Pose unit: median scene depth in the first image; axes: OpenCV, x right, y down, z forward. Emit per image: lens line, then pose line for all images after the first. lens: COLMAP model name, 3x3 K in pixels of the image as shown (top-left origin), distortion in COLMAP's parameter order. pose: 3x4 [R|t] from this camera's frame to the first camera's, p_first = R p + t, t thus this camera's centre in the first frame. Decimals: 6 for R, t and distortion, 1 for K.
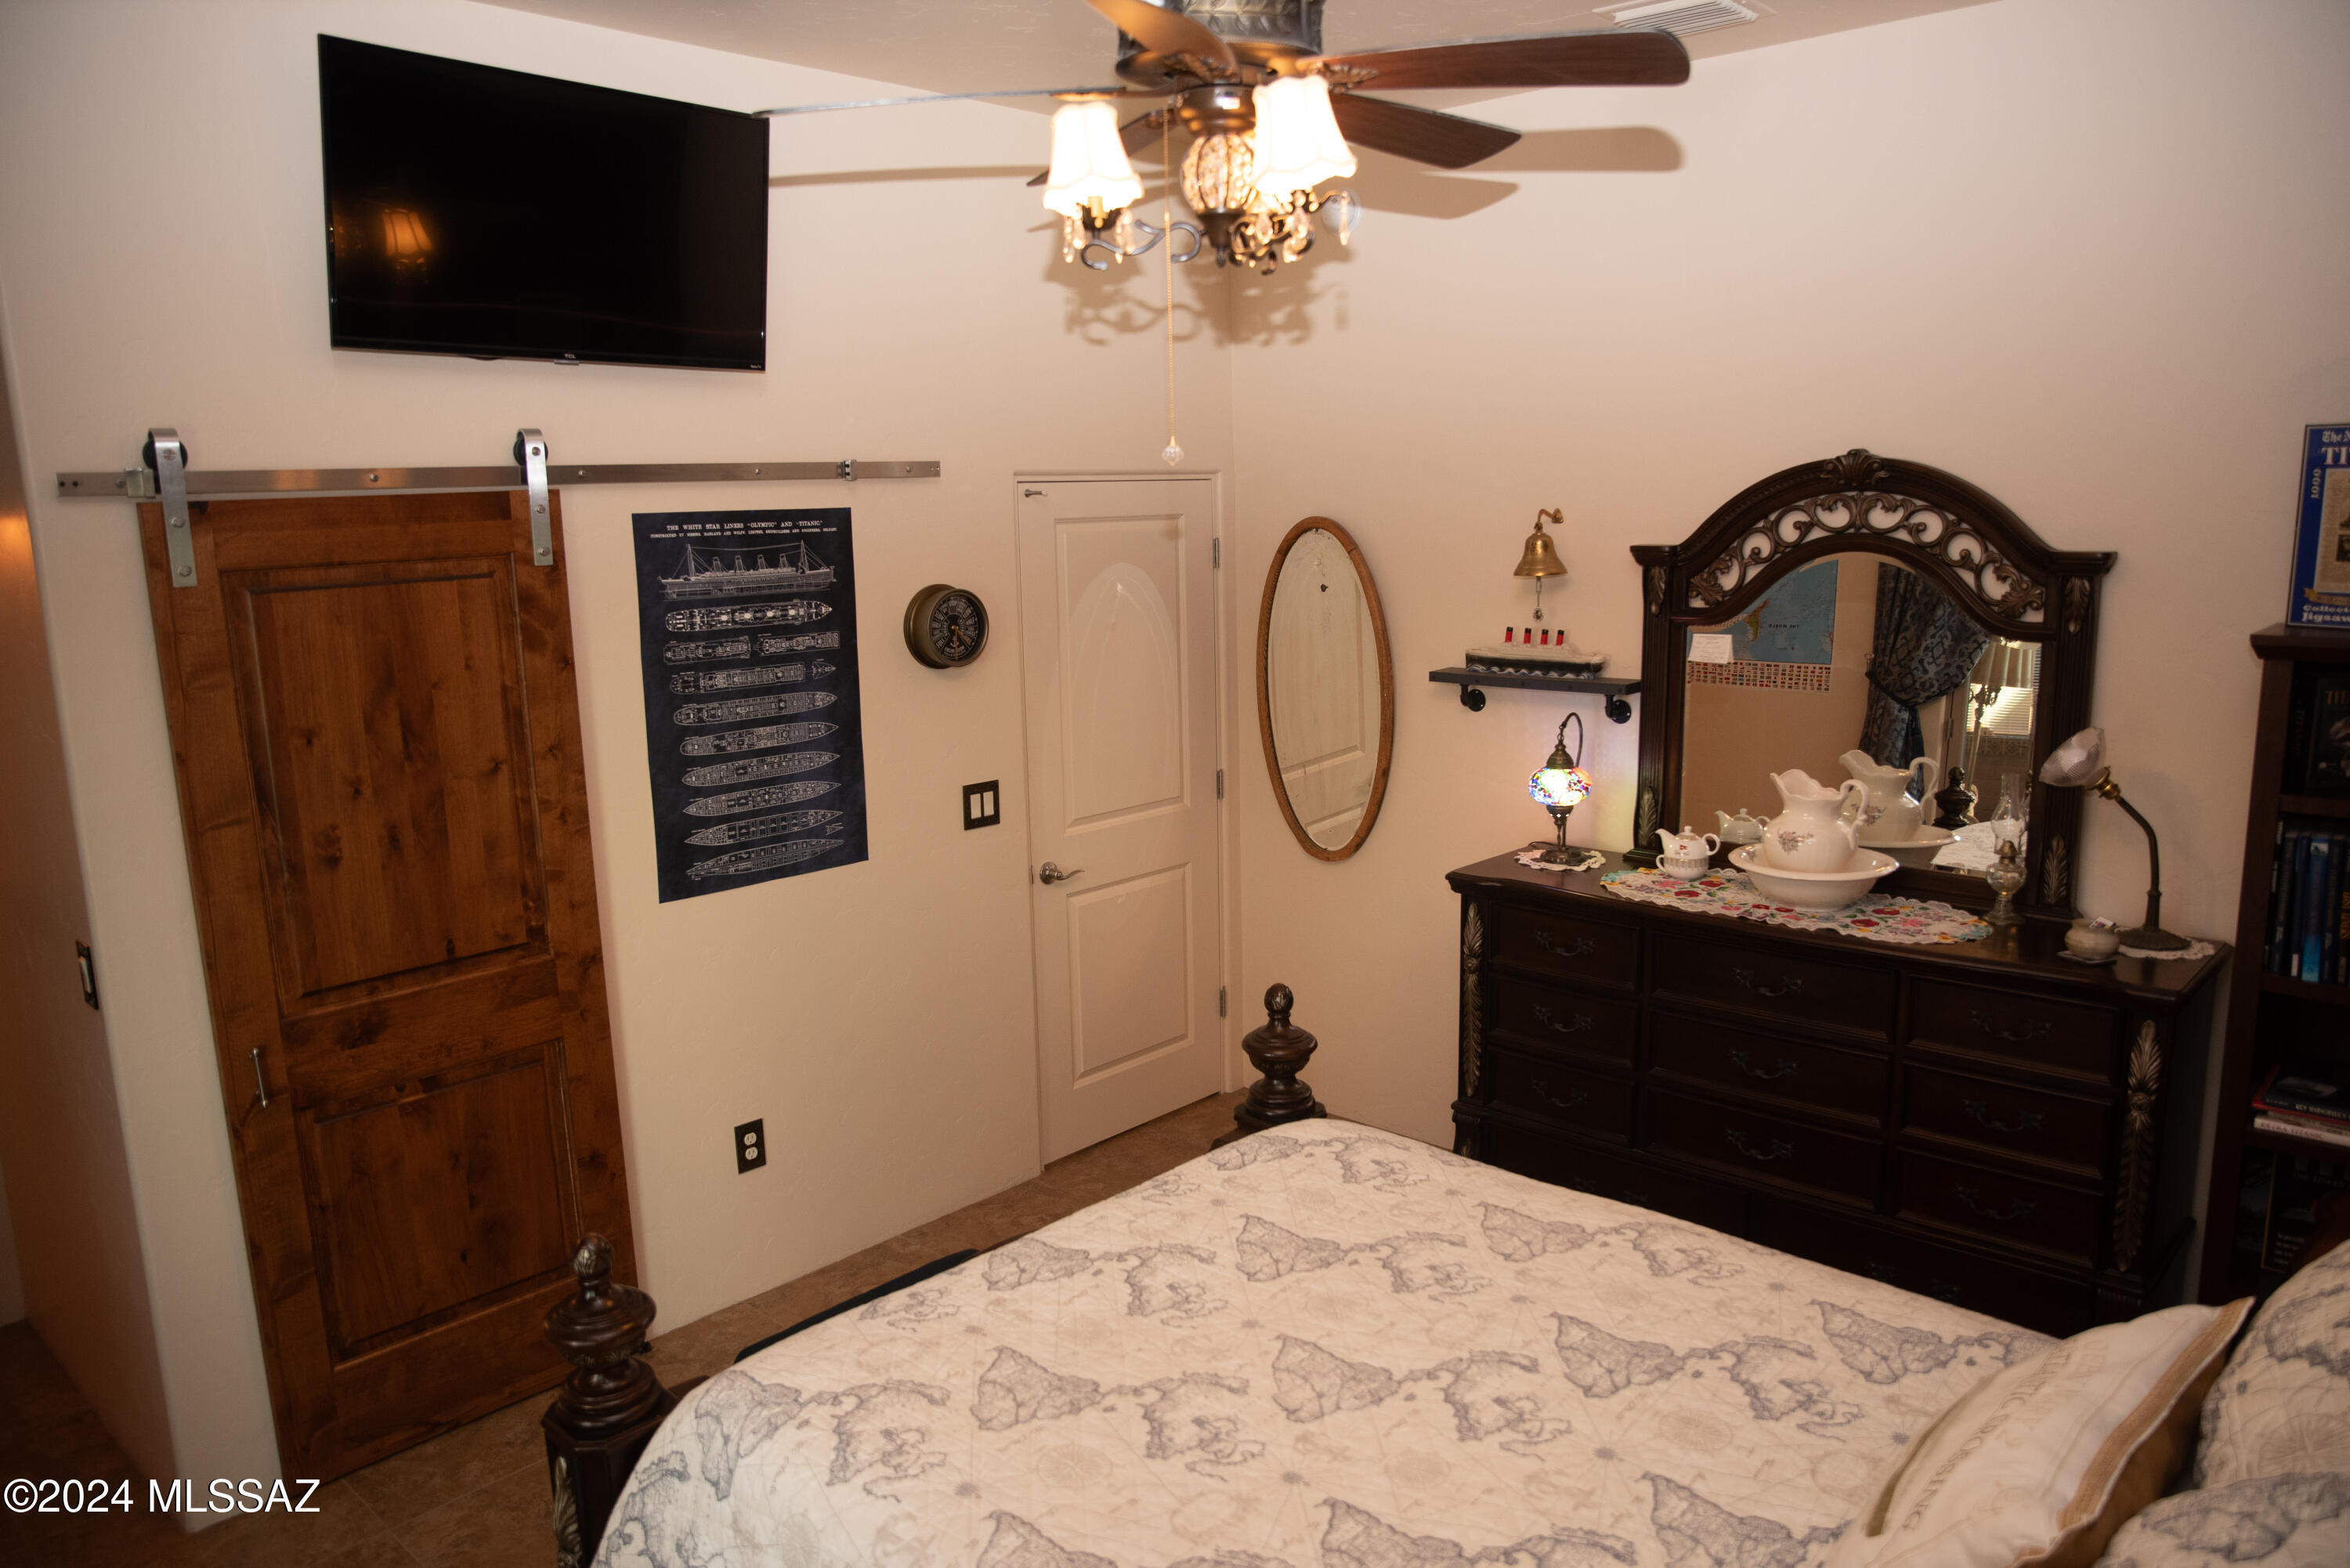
lens RADIAL K [[1619.4, 0, 1175.0], [0, 1619.4, 784.0], [0, 0, 1]] dist [-0.090580, 0.062161]
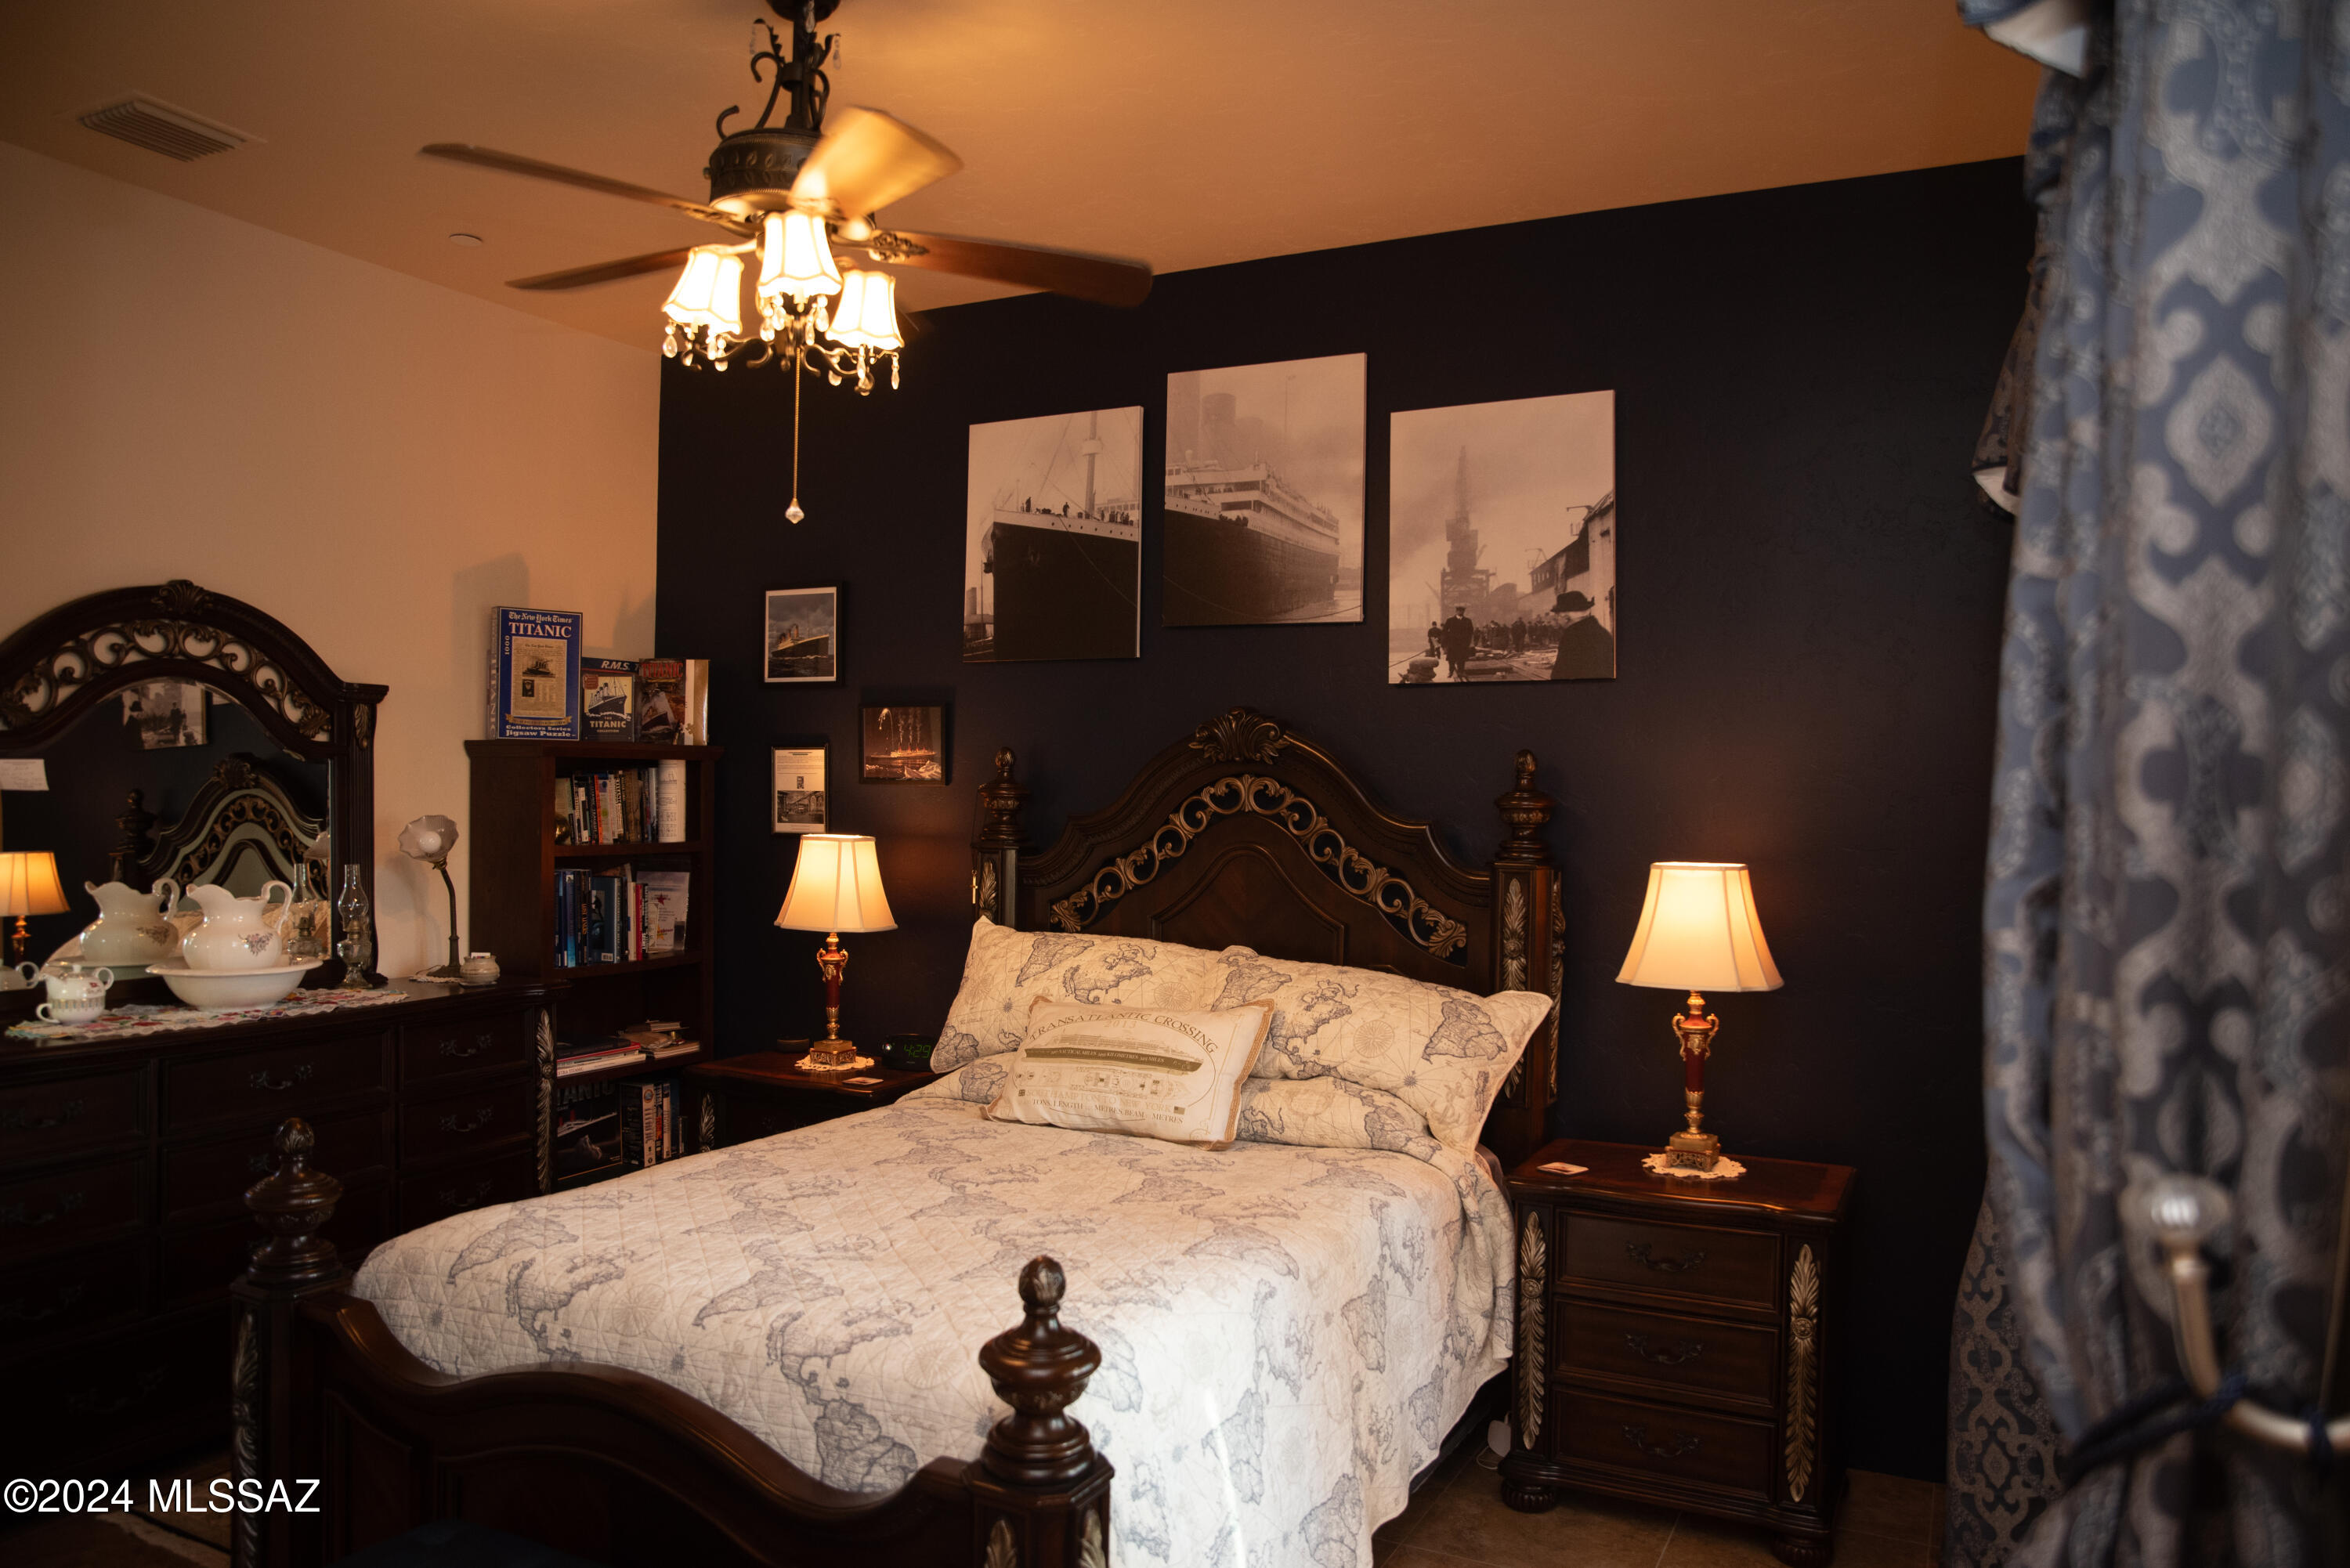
lens RADIAL K [[1619.4, 0, 1175.0], [0, 1619.4, 784.0], [0, 0, 1]] dist [-0.090580, 0.062161]
pose [[-0.266914, 0.019791, 0.963517, -0.767534], [0.165278, 0.985916, 0.025534, 0.006311], [-0.949442, 0.166063, -0.266426, 0.683401]]
